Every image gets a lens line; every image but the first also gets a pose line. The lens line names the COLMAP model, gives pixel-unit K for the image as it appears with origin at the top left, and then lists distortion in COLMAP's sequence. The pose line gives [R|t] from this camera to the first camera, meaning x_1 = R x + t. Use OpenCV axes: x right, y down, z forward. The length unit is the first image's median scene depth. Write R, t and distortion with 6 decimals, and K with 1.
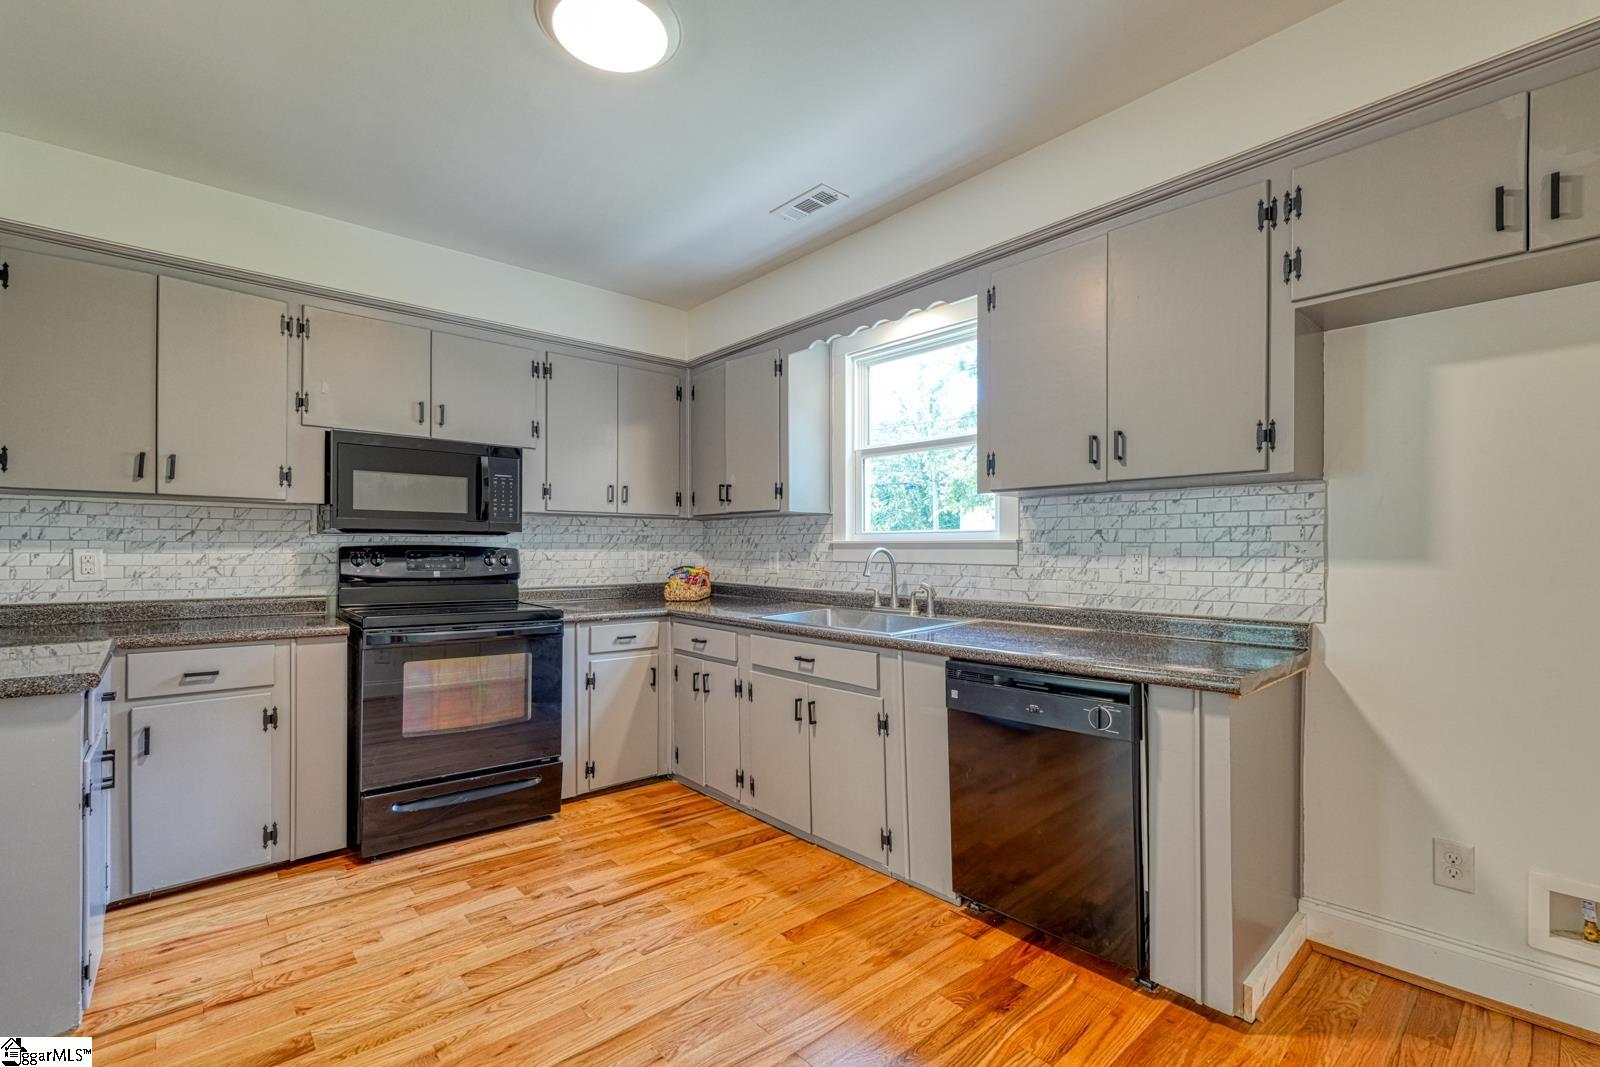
lens RADIAL K [[701.6, 0, 802.8], [0, 701.6, 549.9], [0, 0, 1]] dist [0.000095, 0.000592]
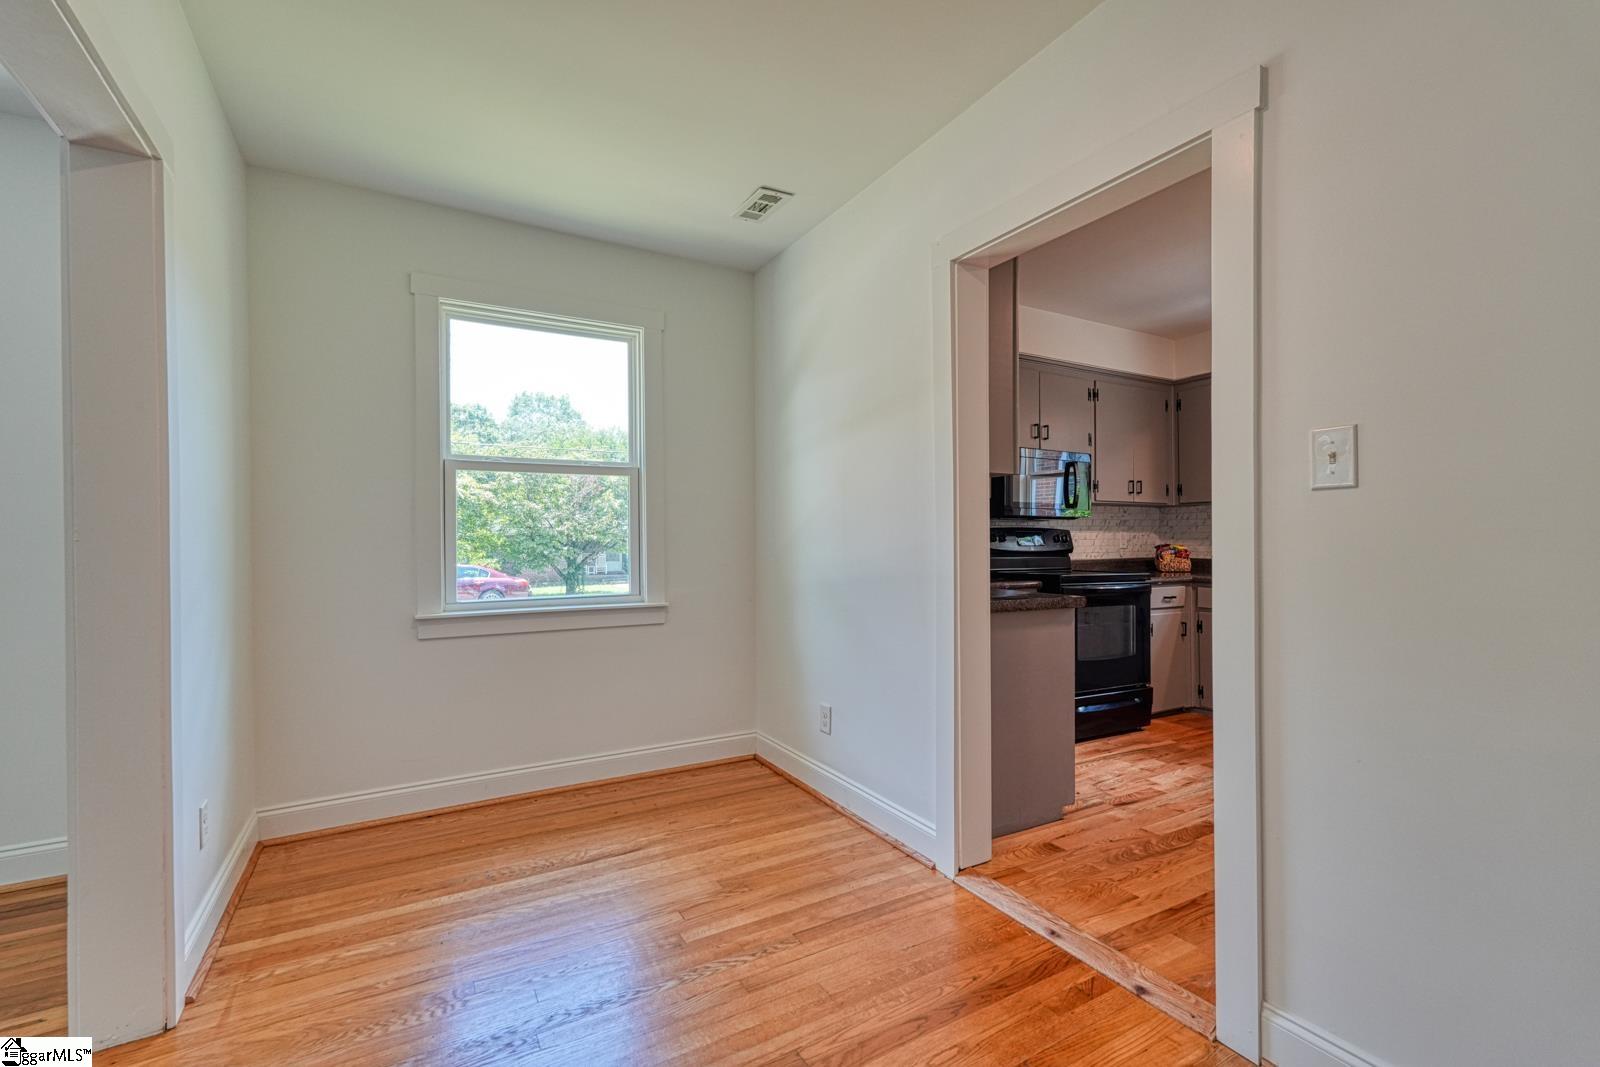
lens RADIAL K [[701.6, 0, 815.4], [0, 701.6, 529.3], [0, 0, 1]] dist [0.000095, 0.000592]
pose [[0.979595, -0.003800, -0.200944, -0.812689], [0.002334, 0.999969, -0.007531, 0.006994], [0.200967, 0.006909, 0.979574, -0.521110]]
